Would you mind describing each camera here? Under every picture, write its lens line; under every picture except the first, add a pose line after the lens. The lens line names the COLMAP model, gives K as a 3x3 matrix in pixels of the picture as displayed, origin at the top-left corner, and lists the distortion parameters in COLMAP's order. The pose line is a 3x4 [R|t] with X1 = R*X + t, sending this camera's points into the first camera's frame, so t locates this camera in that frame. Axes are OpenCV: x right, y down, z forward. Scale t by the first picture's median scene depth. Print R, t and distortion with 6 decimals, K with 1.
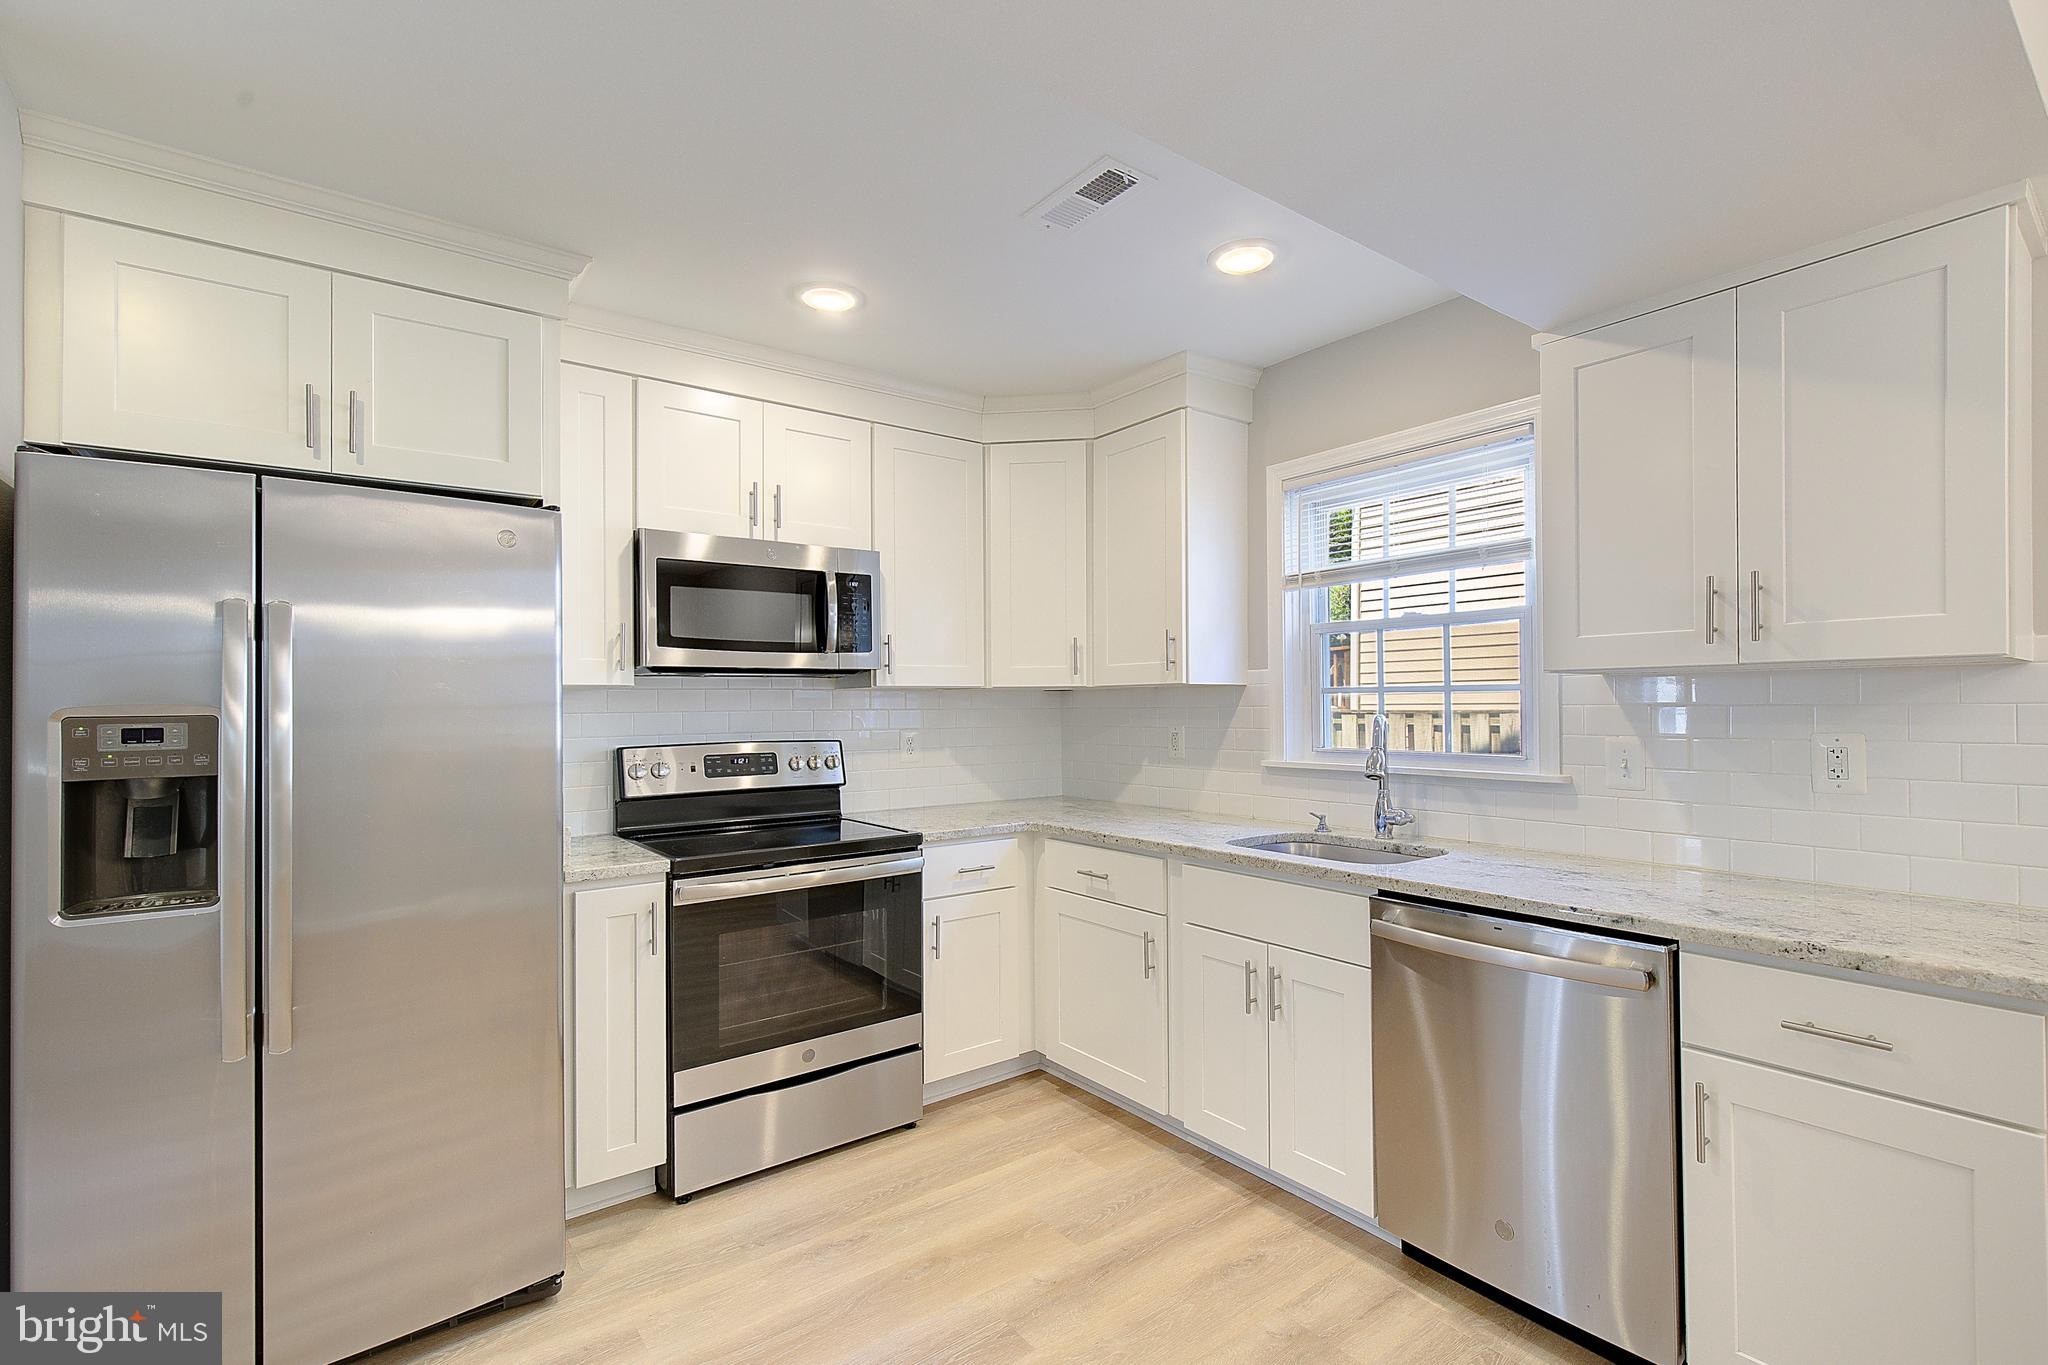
lens RADIAL K [[930.6, 0, 1039.8], [0, 930.6, 694.7], [0, 0, 1]] dist [0.001505, 0.000963]
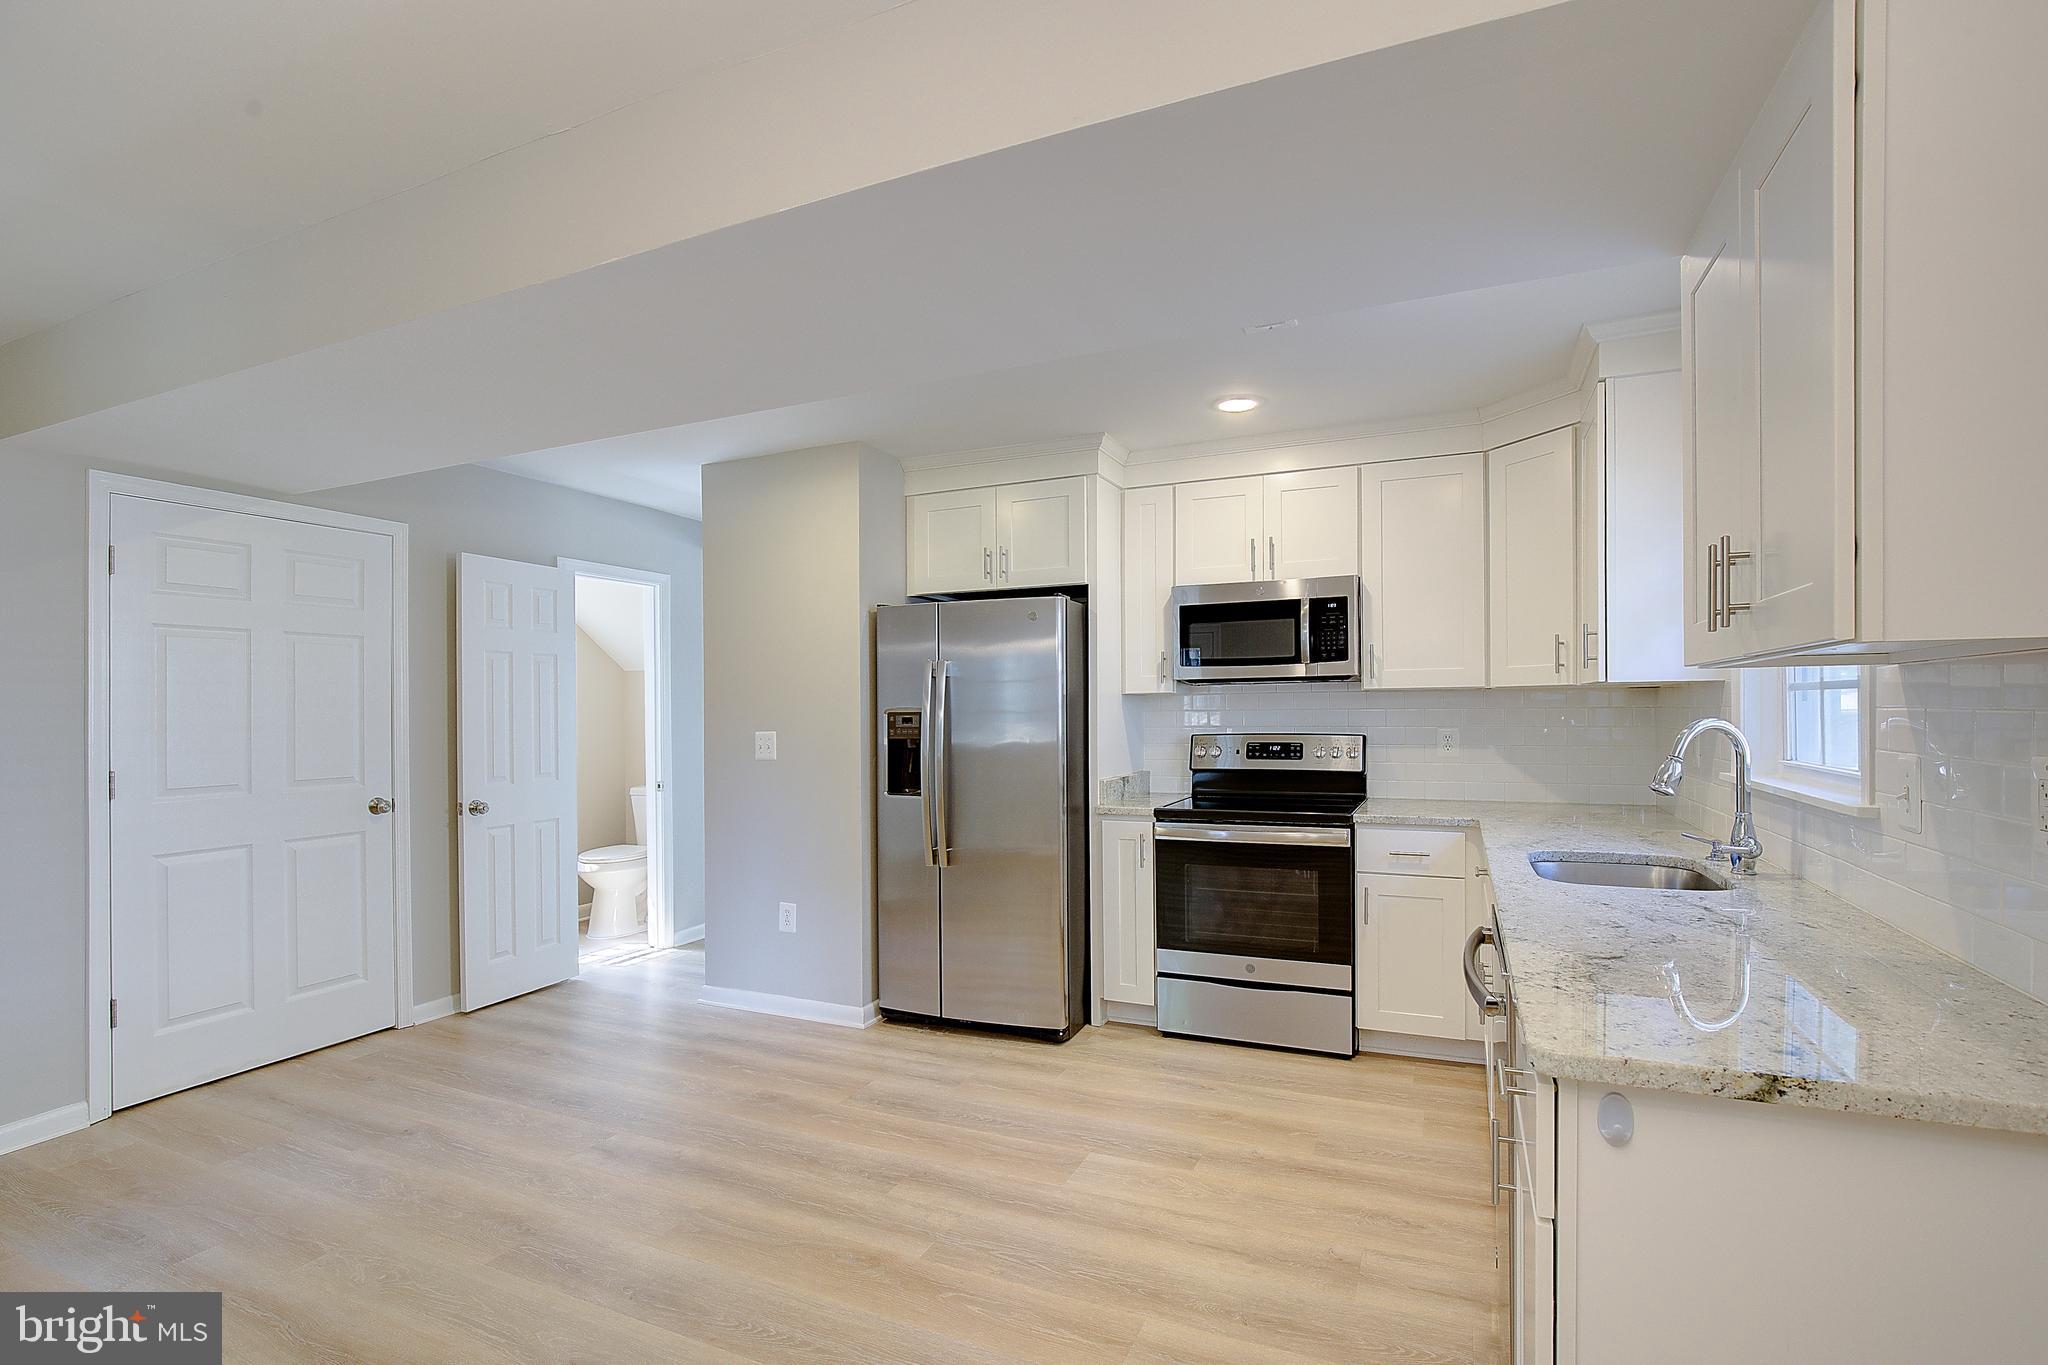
lens RADIAL K [[930.6, 0, 1039.8], [0, 930.6, 694.7], [0, 0, 1]] dist [0.001505, 0.000963]
pose [[0.488930, -0.008306, -0.872284, 0.699872], [0.015723, 0.999876, -0.000707, -0.008454], [0.872182, -0.013369, 0.489000, 0.078828]]
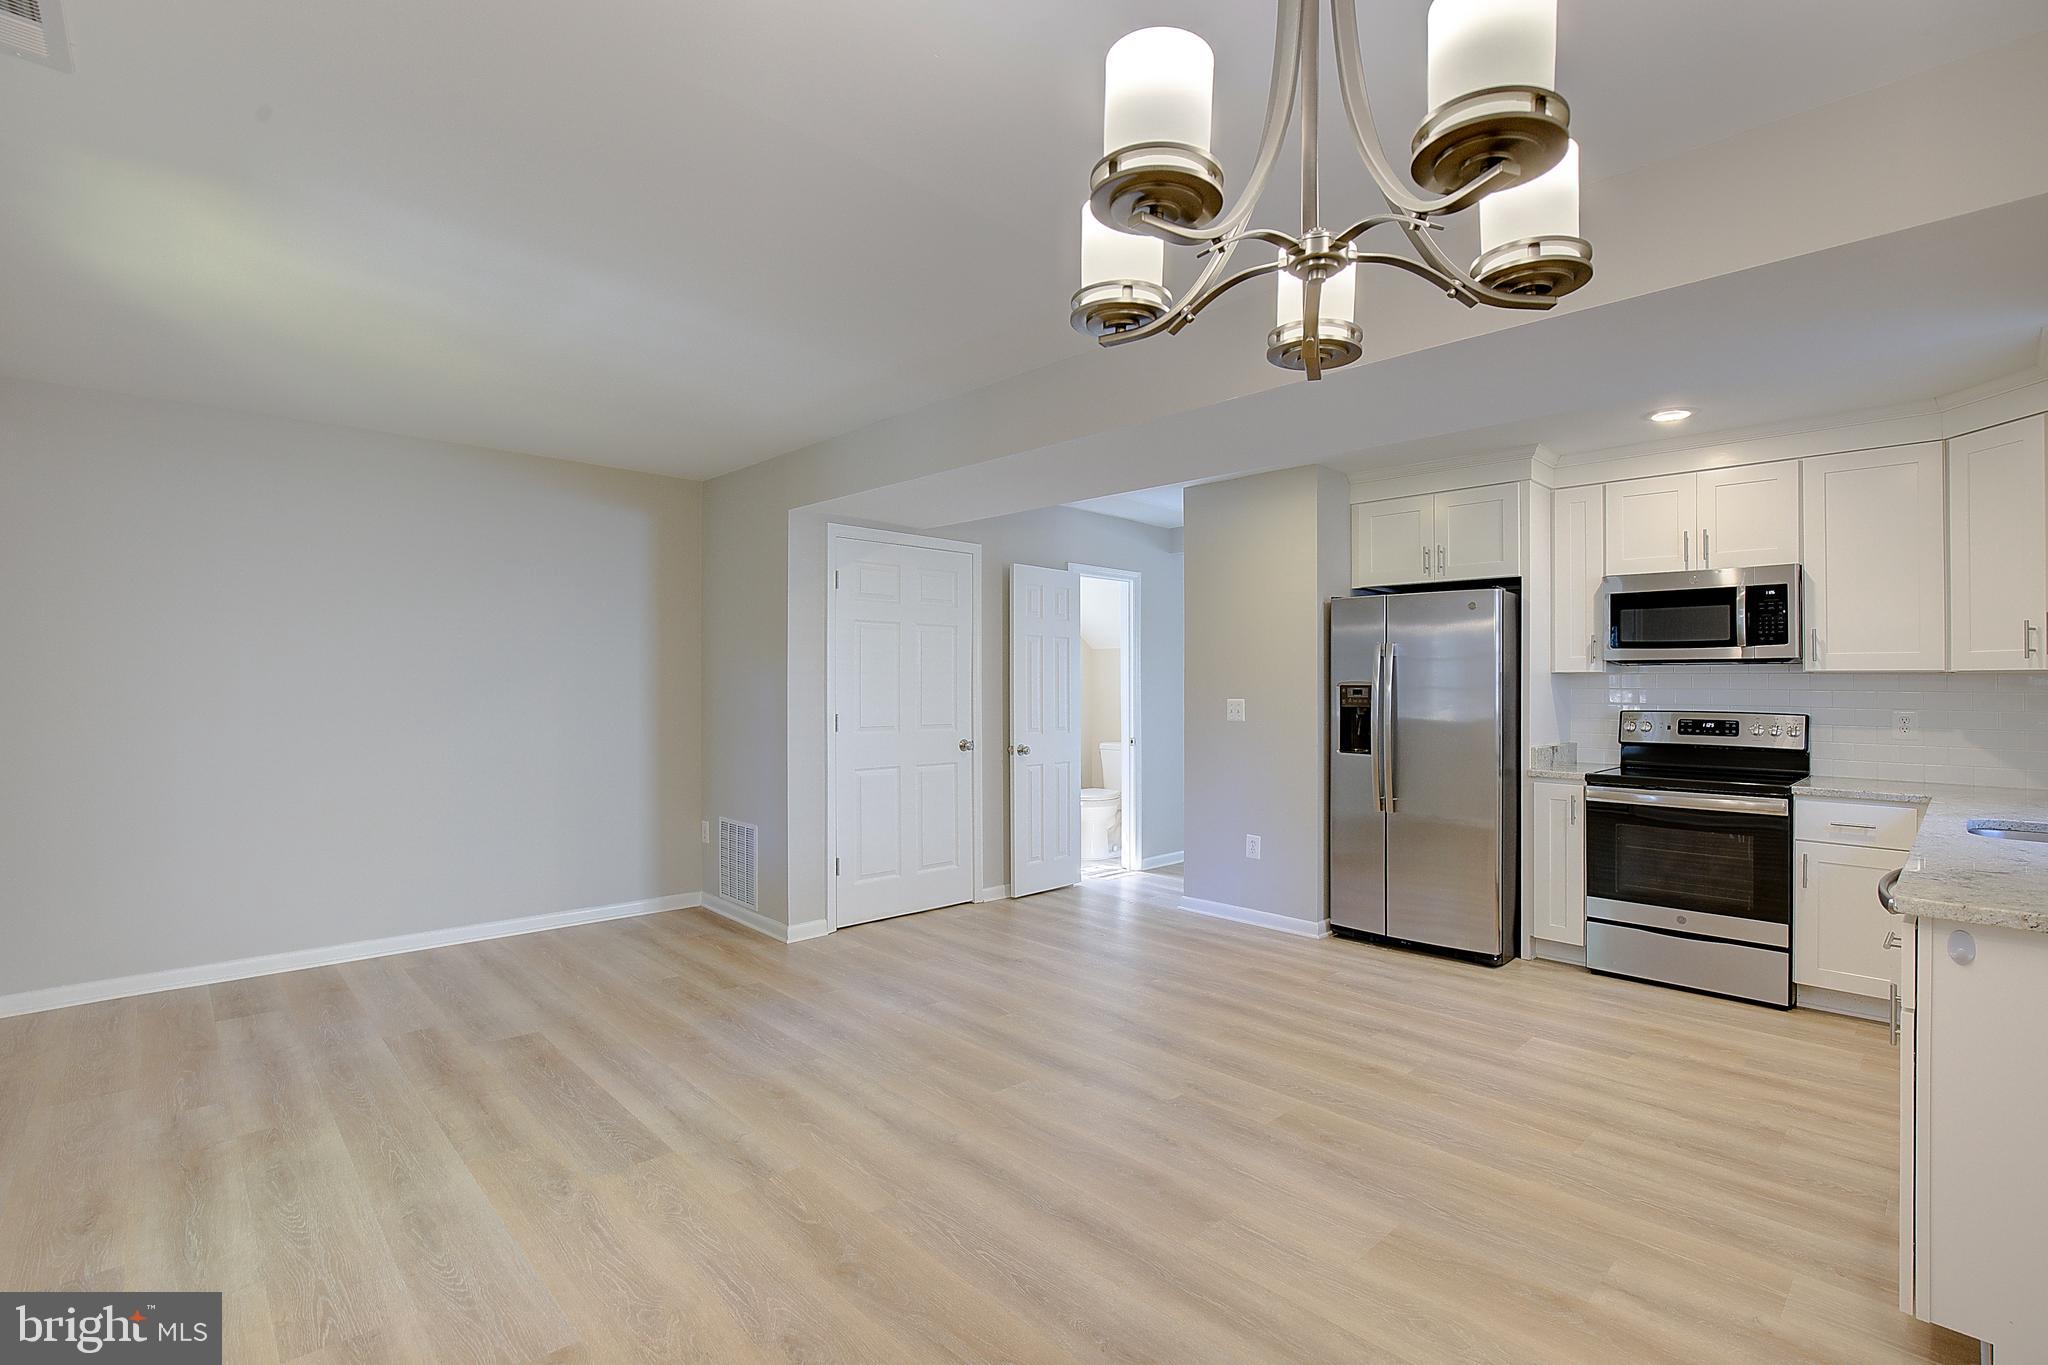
lens RADIAL K [[920.5, 0, 1060.3], [0, 920.5, 657.4], [0, 0, 1]] dist [-0.021043, 0.000315]
pose [[0.140396, -0.018737, -0.989918, 0.964685], [0.001607, 0.999824, -0.018696, -0.006946], [0.990094, 0.001034, 0.140402, -0.174912]]
